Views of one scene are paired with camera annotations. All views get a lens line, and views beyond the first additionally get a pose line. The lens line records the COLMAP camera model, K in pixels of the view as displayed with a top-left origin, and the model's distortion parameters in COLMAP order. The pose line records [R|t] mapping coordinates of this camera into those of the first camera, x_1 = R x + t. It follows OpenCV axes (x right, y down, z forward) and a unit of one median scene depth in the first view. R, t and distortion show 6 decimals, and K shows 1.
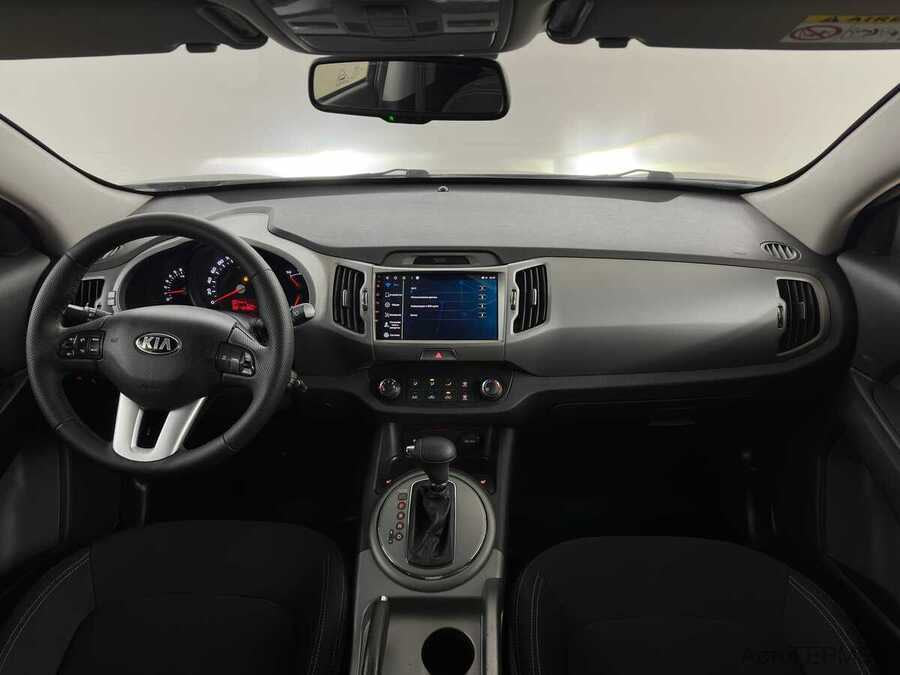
lens RADIAL K [[626.5, 0, 454.1], [0, 626.5, 321.7], [0, 0, 1]] dist [0.027532, -0.003263]
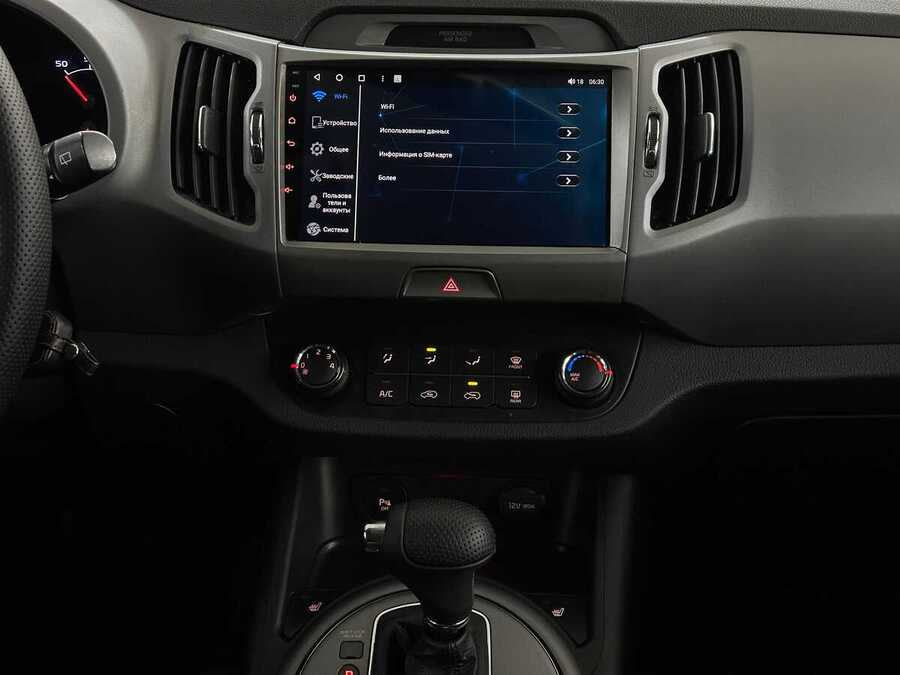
lens RADIAL K [[1259.6, 0, 450.1], [0, 1259.6, 339.1], [0, 0, 1]] dist [0.038756, 0.000000]
pose [[0.999830, 0.018444, 0.000312, -0.024487], [-0.018409, 0.996575, 0.080621, 0.024384], [0.001176, -0.080613, 0.996745, 0.234645]]
